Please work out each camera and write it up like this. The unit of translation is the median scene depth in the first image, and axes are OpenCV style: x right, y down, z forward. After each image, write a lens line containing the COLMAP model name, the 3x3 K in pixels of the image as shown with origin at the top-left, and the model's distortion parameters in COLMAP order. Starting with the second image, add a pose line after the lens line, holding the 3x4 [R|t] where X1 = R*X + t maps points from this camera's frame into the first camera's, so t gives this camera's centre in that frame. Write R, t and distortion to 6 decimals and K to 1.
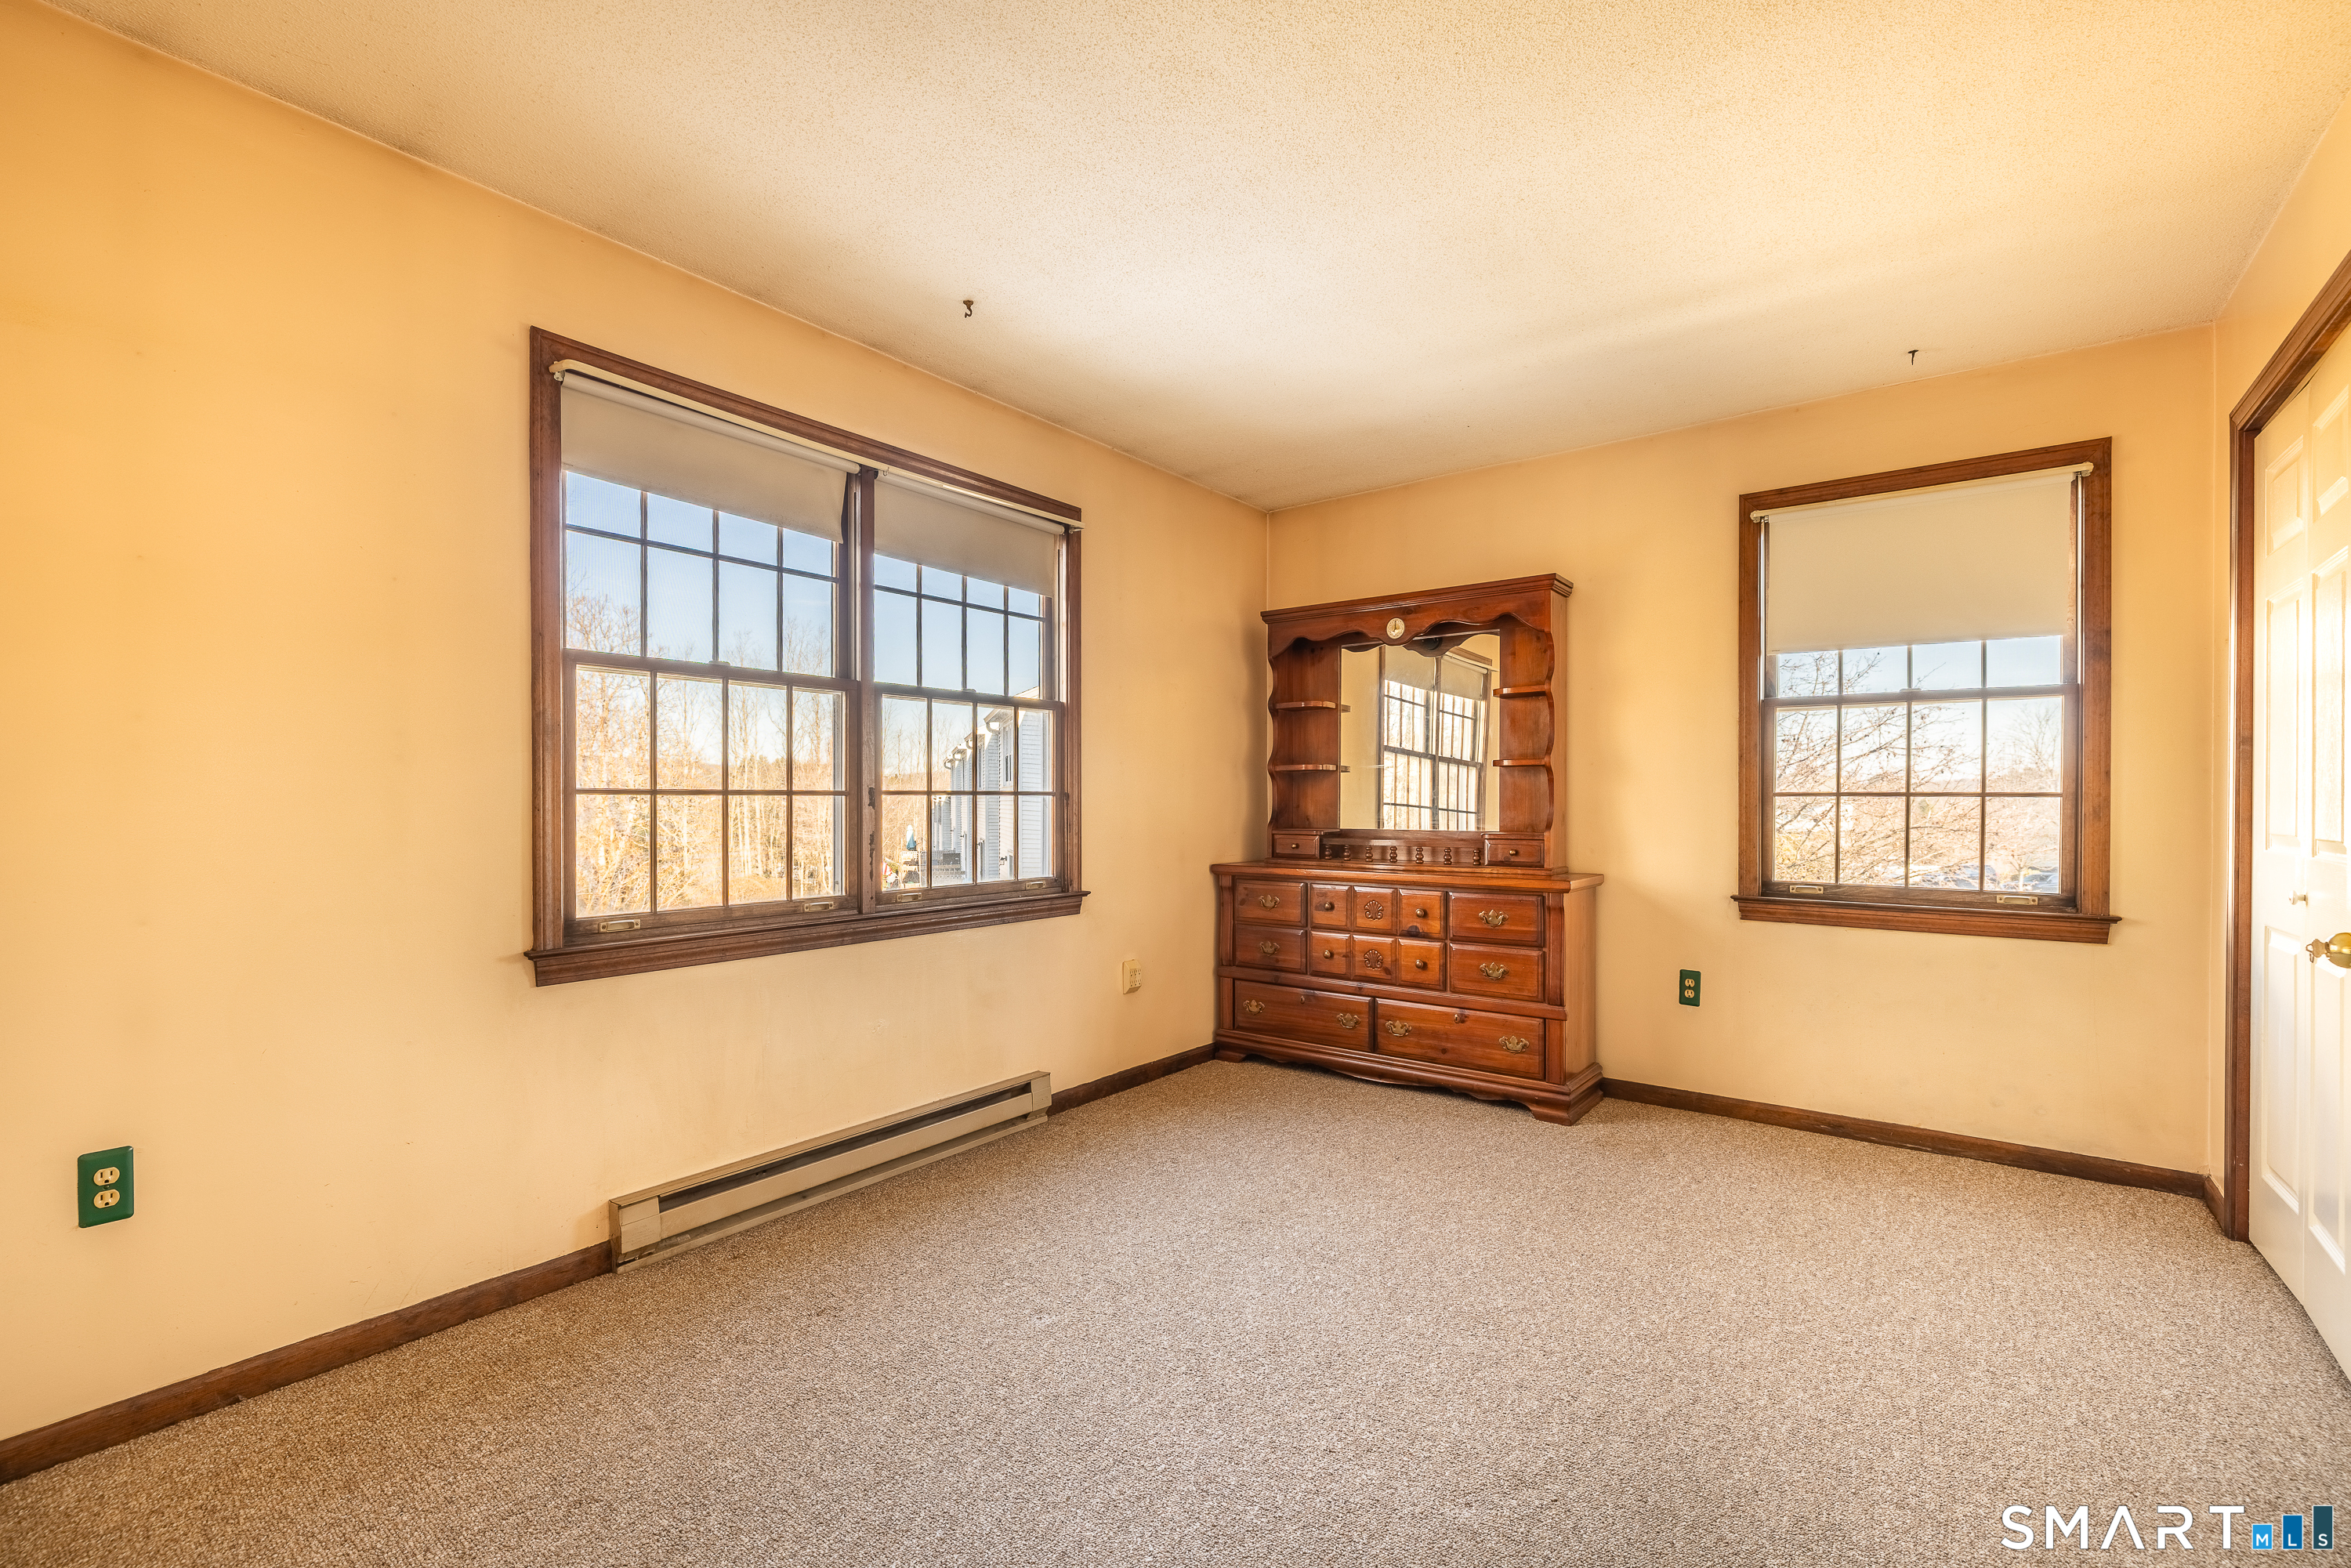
lens RADIAL K [[1002.1, 0, 1103.0], [0, 1002.1, 812.7], [0, 0, 1]] dist [0.000420, 0.000127]
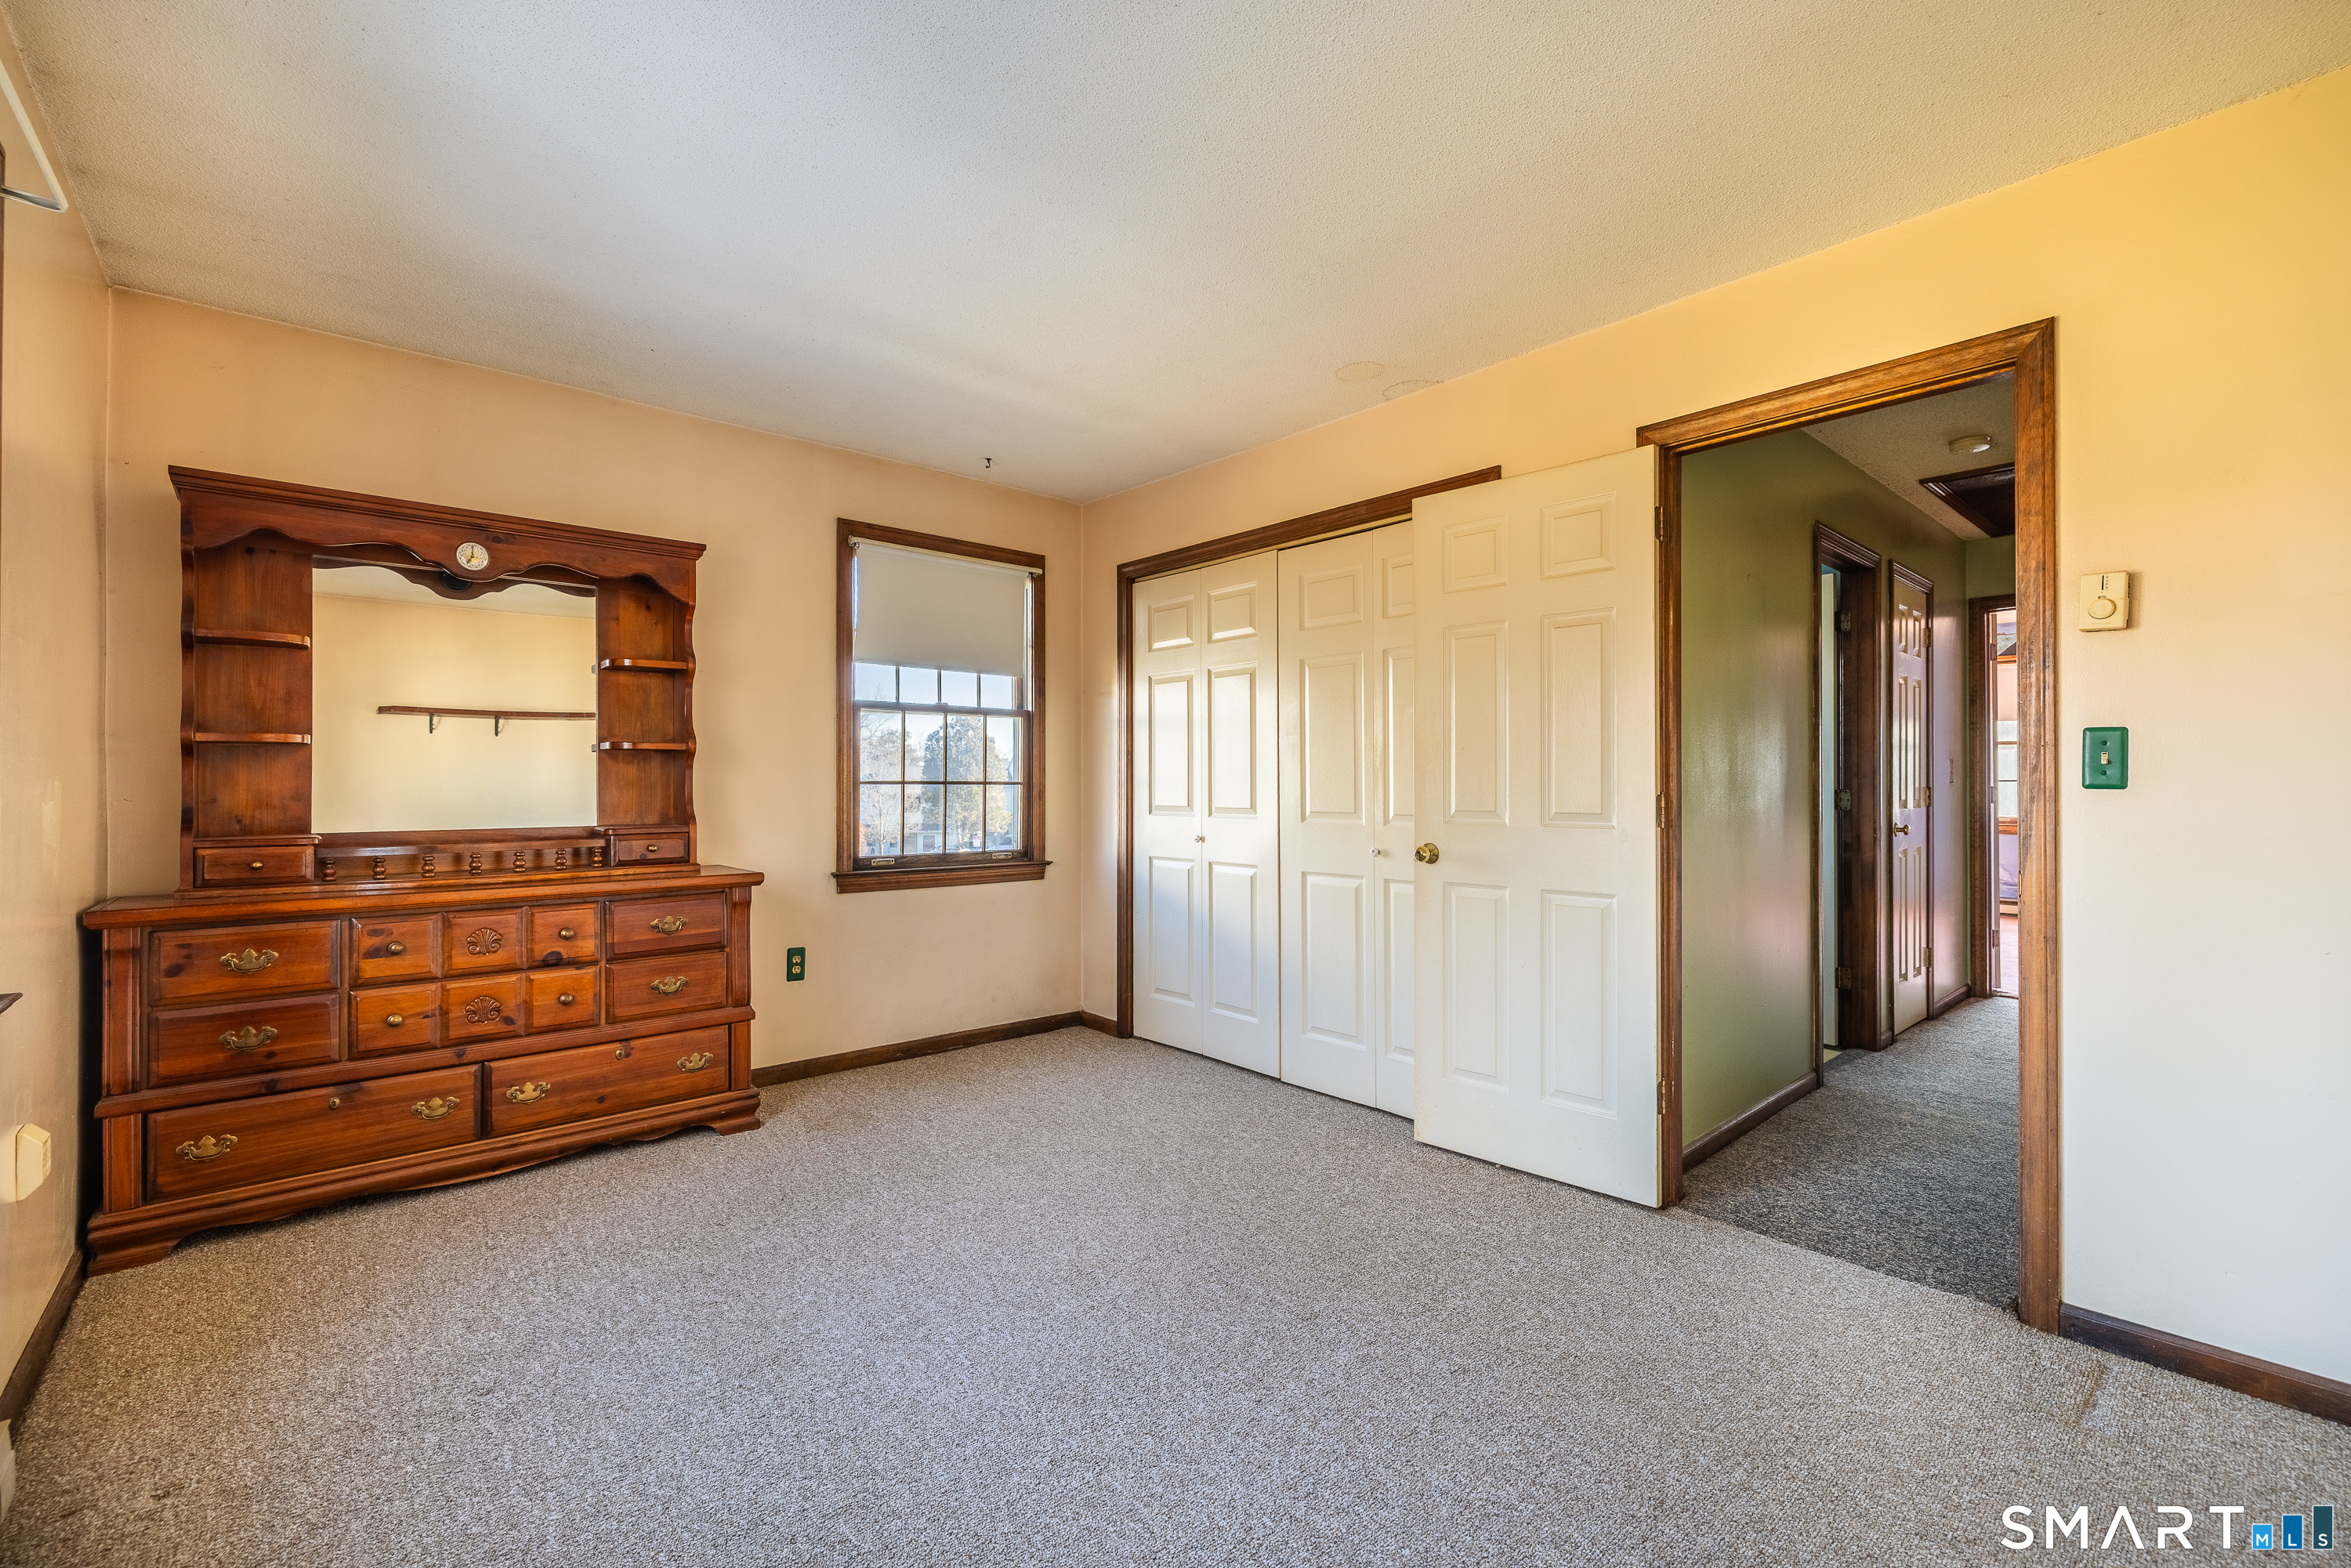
lens RADIAL K [[1002.0, 0, 1175.5], [0, 1002.0, 784.0], [0, 0, 1]] dist [-0.000665, -0.000392]
pose [[0.168446, -0.002808, 0.985707, -0.390402], [0.013382, 0.999910, 0.000561, -0.011659], [-0.985620, 0.013096, 0.168468, 0.415574]]
